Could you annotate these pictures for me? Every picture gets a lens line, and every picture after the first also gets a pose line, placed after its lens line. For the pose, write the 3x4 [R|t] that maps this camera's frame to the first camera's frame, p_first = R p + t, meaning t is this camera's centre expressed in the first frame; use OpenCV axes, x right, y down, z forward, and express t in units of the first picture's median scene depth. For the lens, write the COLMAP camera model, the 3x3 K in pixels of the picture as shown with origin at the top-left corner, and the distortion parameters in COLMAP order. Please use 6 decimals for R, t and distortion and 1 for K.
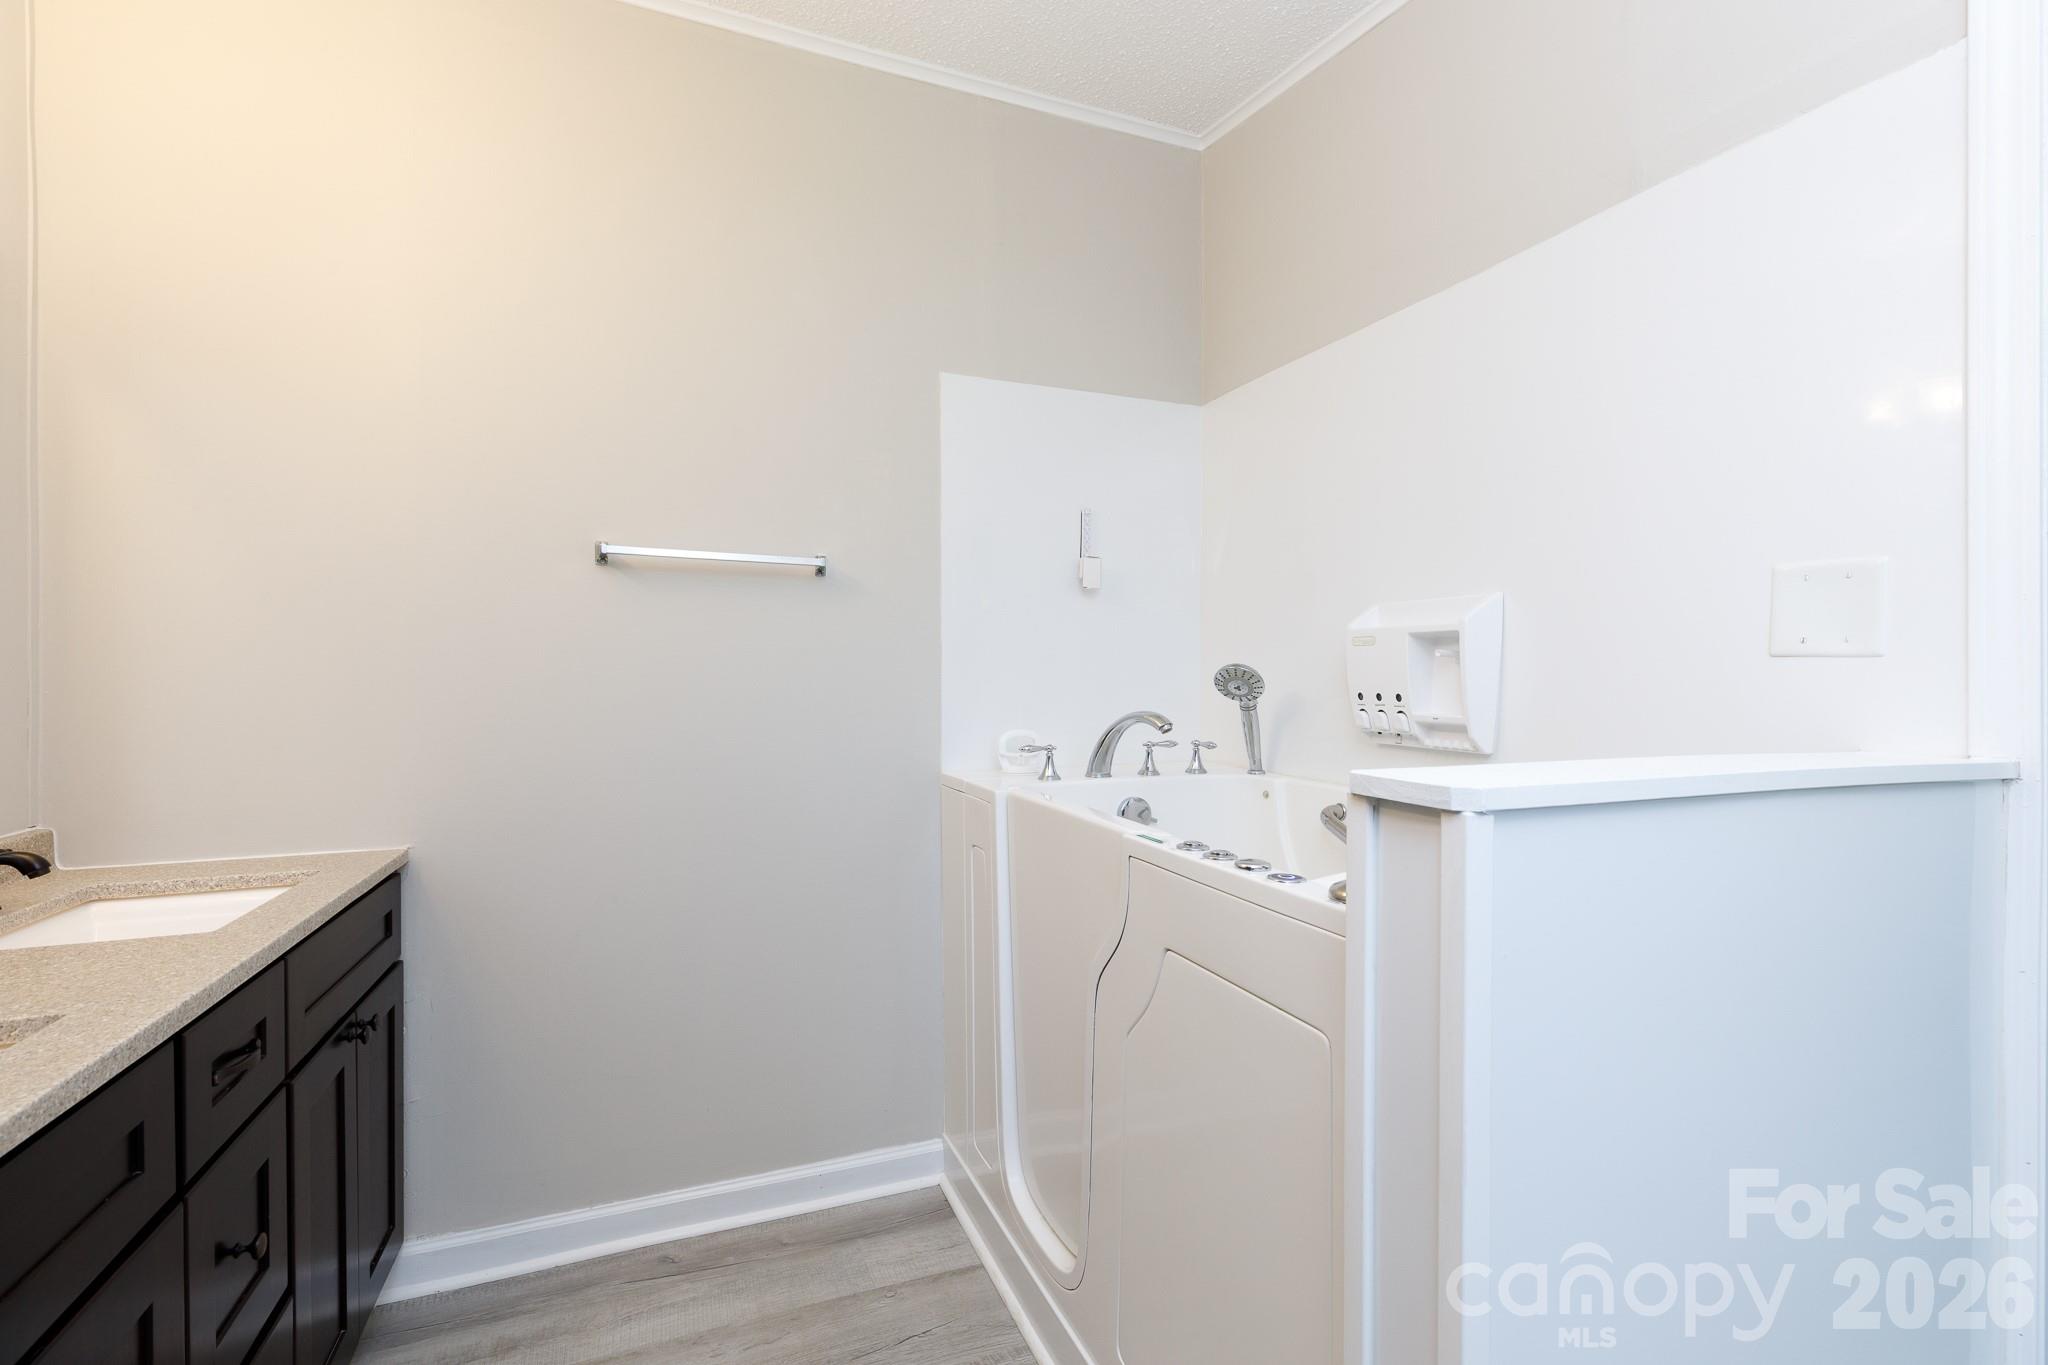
lens RADIAL K [[922.9, 0, 1024.2], [0, 922.9, 687.7], [0, 0, 1]] dist [0.004272, 0.000718]
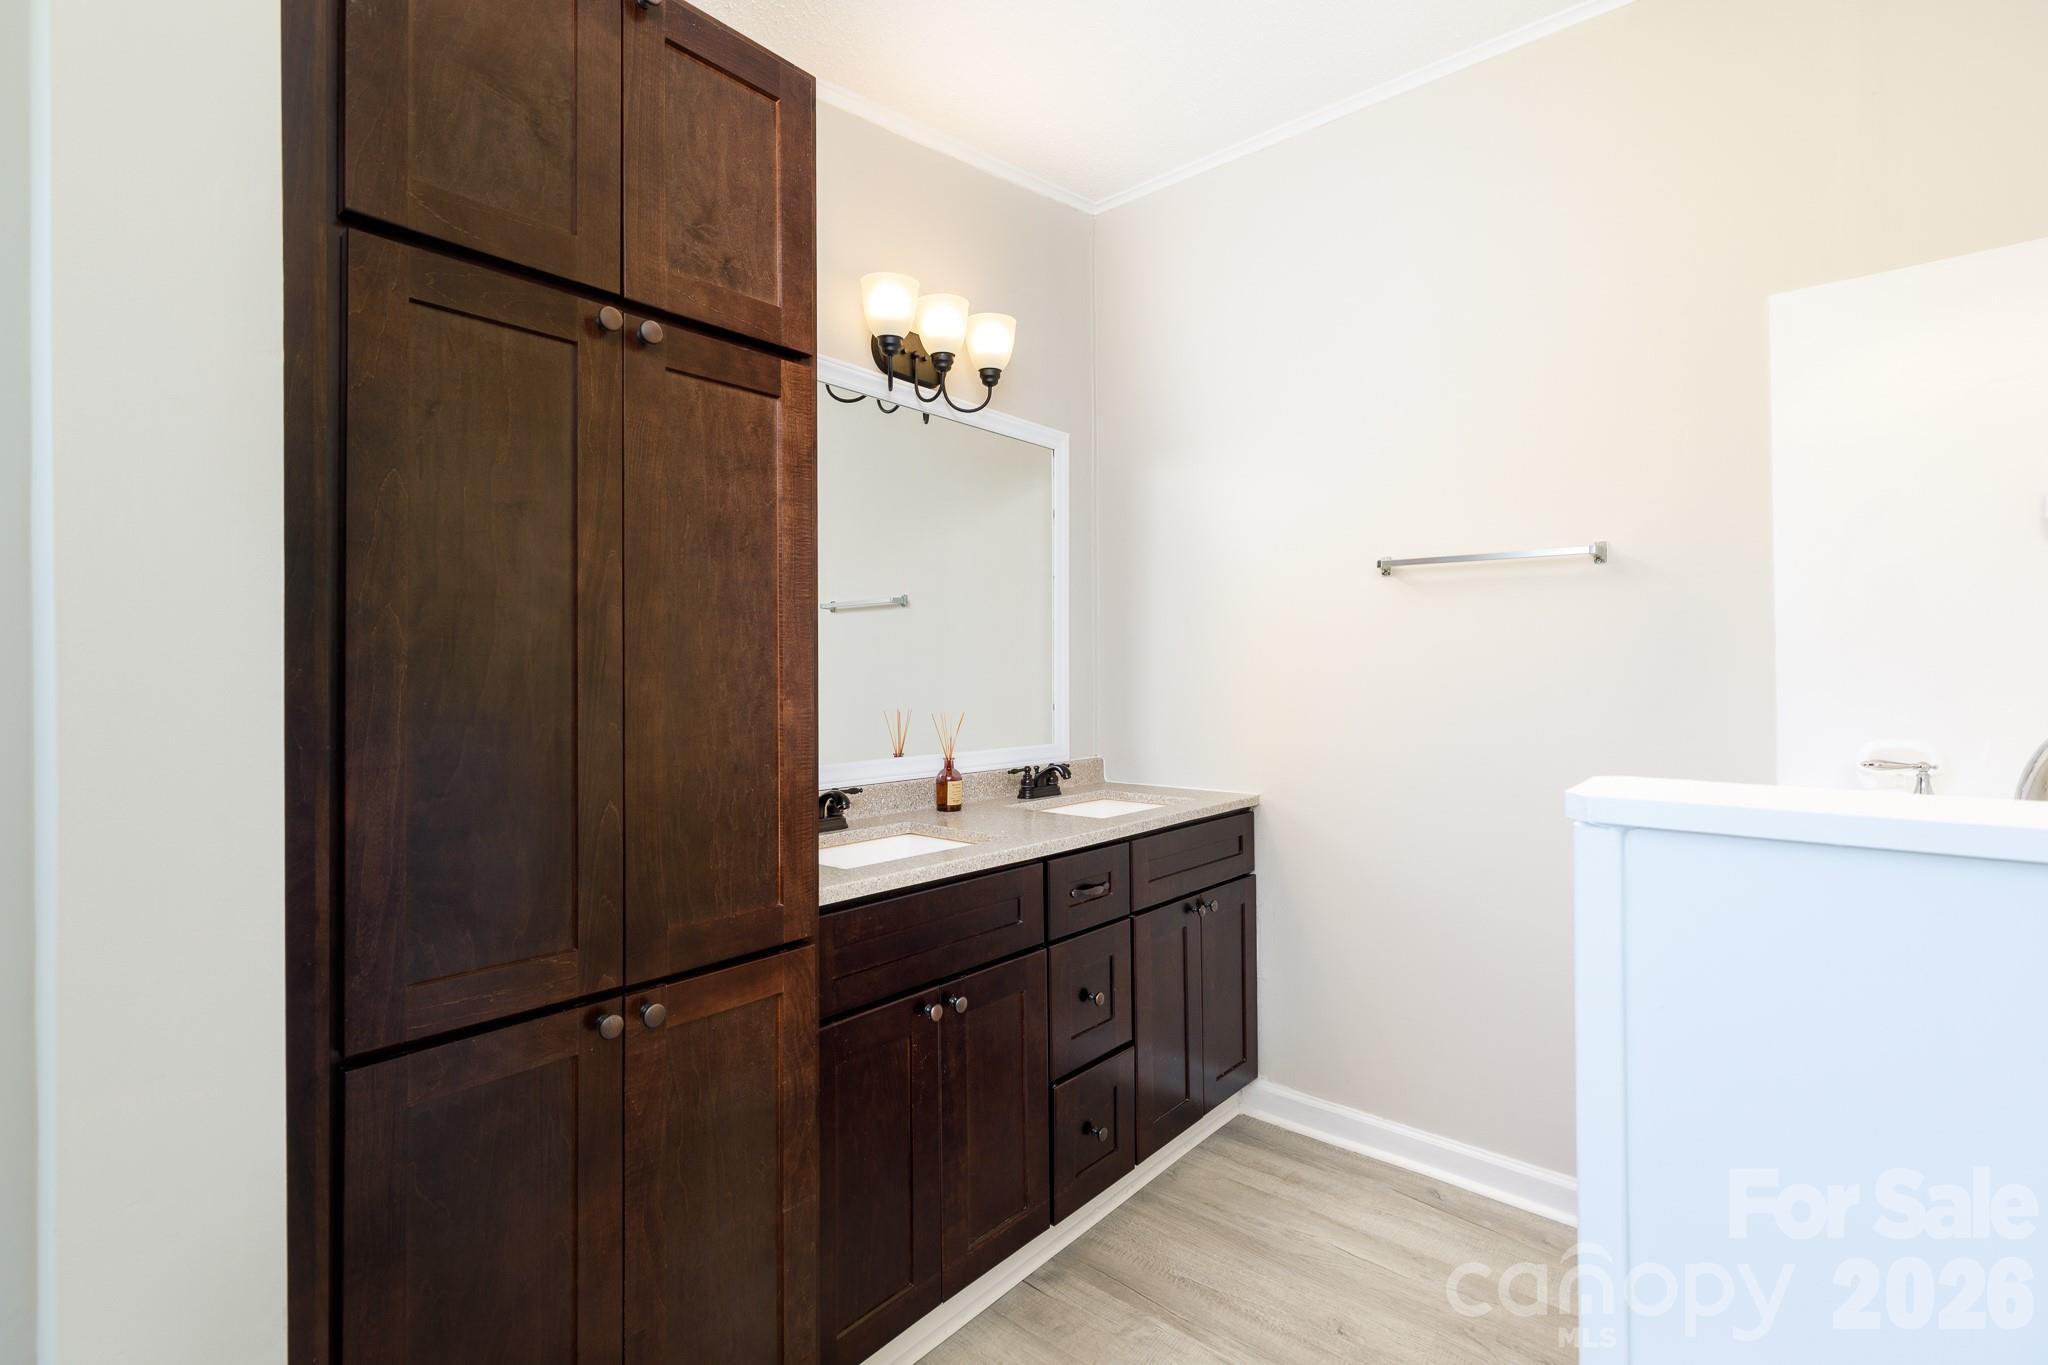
lens RADIAL K [[922.9, 0, 1014.2], [0, 922.9, 673.1], [0, 0, 1]] dist [0.004272, 0.000718]
pose [[0.452745, 0.000243, -0.891640, 0.395665], [-0.006814, 0.999972, -0.003187, -0.000367], [0.891614, 0.007519, 0.452734, 0.042716]]
